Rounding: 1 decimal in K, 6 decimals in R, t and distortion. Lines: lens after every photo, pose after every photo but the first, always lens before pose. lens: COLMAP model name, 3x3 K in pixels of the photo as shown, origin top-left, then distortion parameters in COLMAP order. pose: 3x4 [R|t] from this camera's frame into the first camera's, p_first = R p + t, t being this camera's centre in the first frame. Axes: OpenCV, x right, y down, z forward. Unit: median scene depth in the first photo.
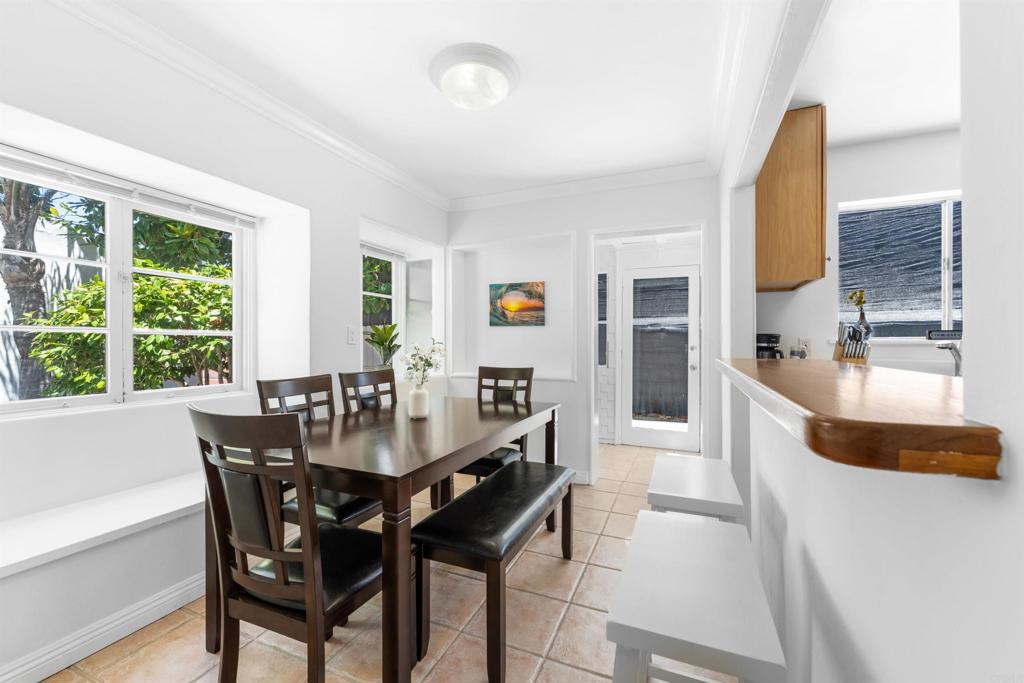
lens RADIAL K [[413.2, 0, 510.4], [0, 413.2, 341.5], [0, 0, 1]] dist [0.000481, 0.000012]
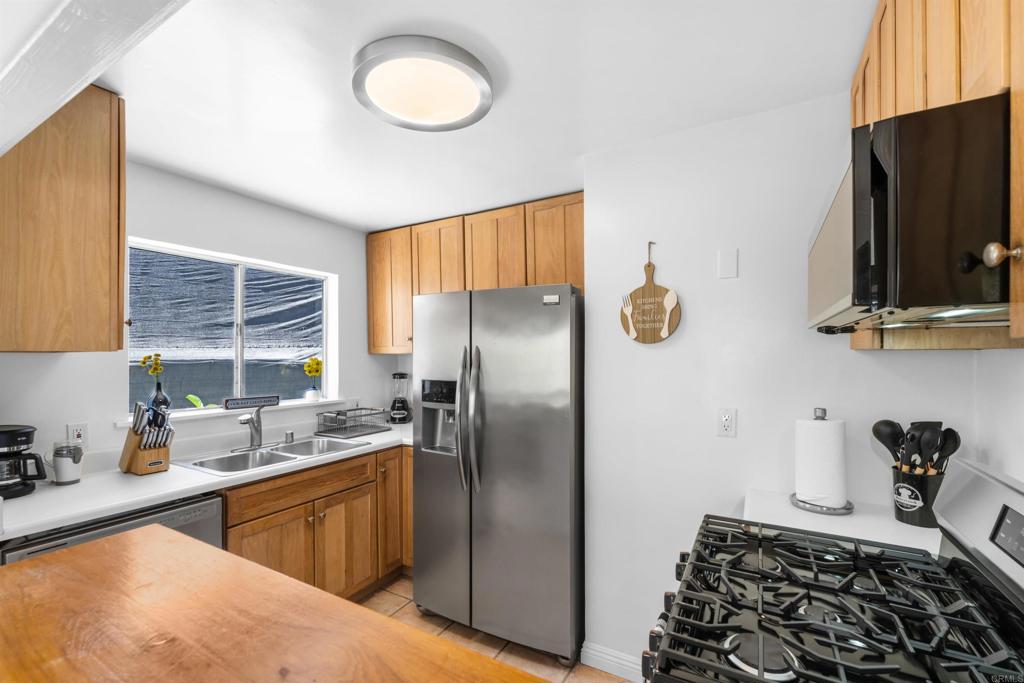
lens RADIAL K [[430.4, 0, 507.9], [0, 430.4, 357.0], [0, 0, 1]] dist [-0.001397, -0.000131]
pose [[0.117223, 0.001694, 0.993104, 0.118263], [0.000903, 0.999998, -0.001812, -0.127473], [-0.993105, 0.001110, 0.117221, 0.258035]]
